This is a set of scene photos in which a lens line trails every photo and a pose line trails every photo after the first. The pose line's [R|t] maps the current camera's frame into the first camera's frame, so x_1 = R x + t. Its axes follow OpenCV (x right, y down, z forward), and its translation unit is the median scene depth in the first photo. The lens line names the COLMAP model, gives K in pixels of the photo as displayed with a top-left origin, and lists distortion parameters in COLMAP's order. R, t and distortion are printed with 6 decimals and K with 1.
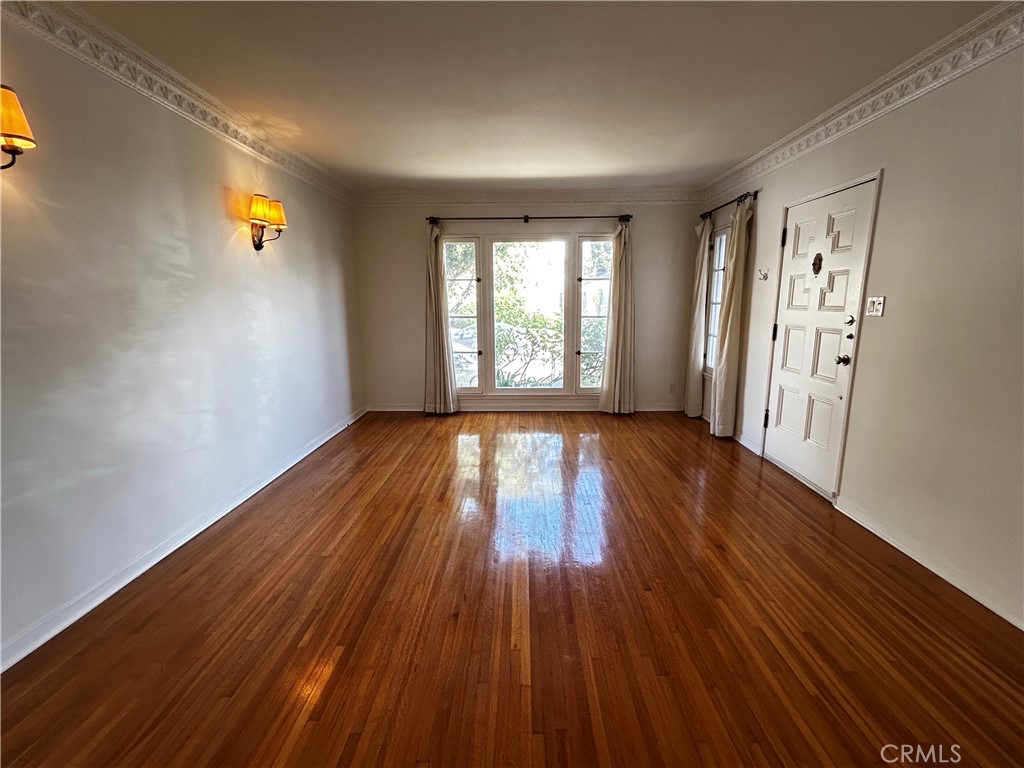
lens RADIAL K [[454.6, 0, 512.7], [0, 454.6, 383.7], [0, 0, 1]] dist [-0.001015, 0.002684]
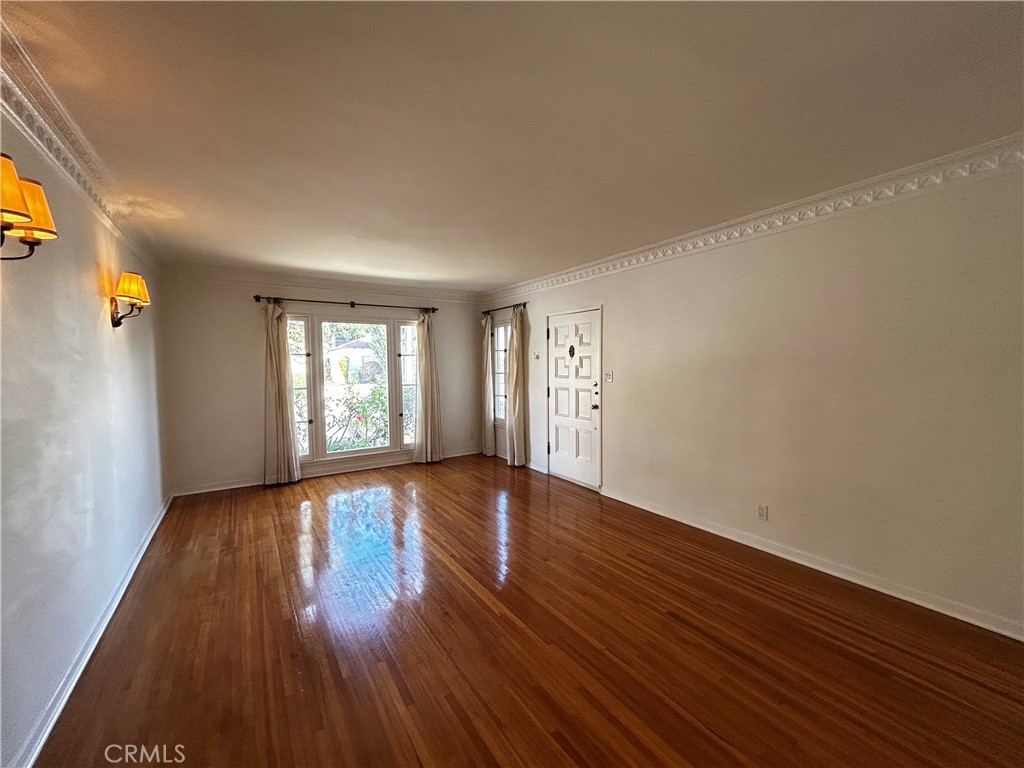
lens RADIAL K [[413.7, 0, 514.2], [0, 413.7, 384.3], [0, 0, 1]] dist [-0.000089, 0.000358]
pose [[0.822613, -0.030105, 0.567804, -0.310207], [0.106439, 0.989098, -0.101763, -0.006291], [-0.558550, 0.144148, 0.816849, -0.099354]]
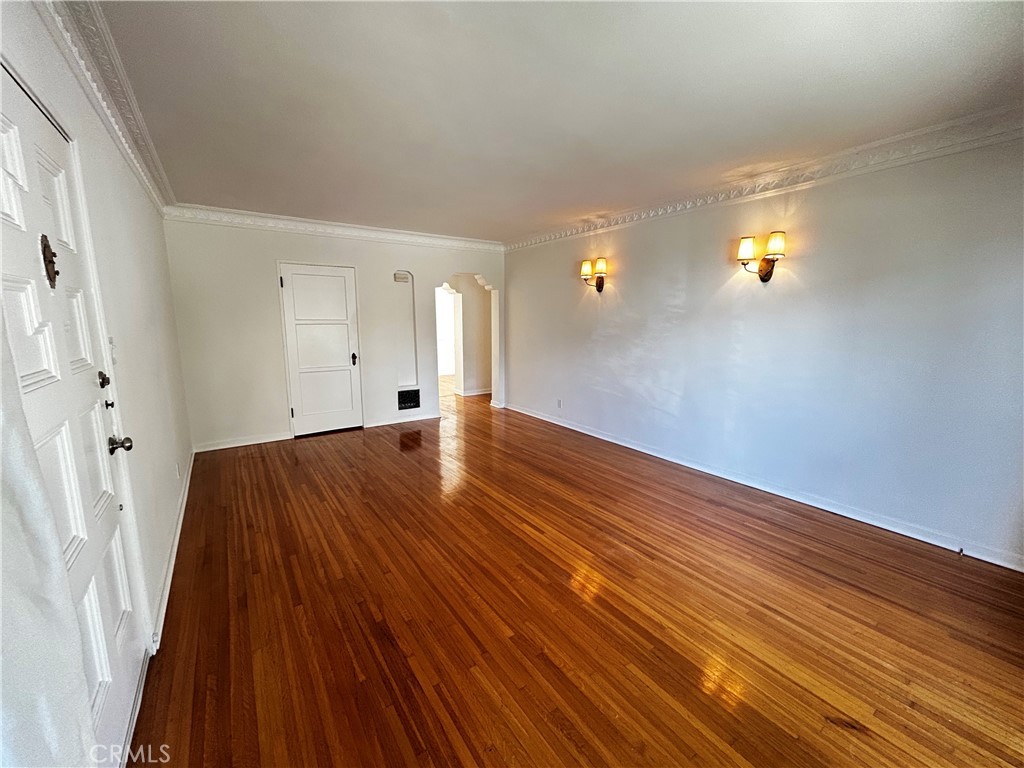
lens RADIAL K [[413.7, 0, 510.5], [0, 413.7, 384.2], [0, 0, 1]] dist [-0.000089, 0.000358]
pose [[-0.808924, 0.098631, -0.579581, 0.453909], [-0.102005, 0.947329, 0.303582, -0.250445], [0.578996, 0.304696, -0.756257, 1.228713]]
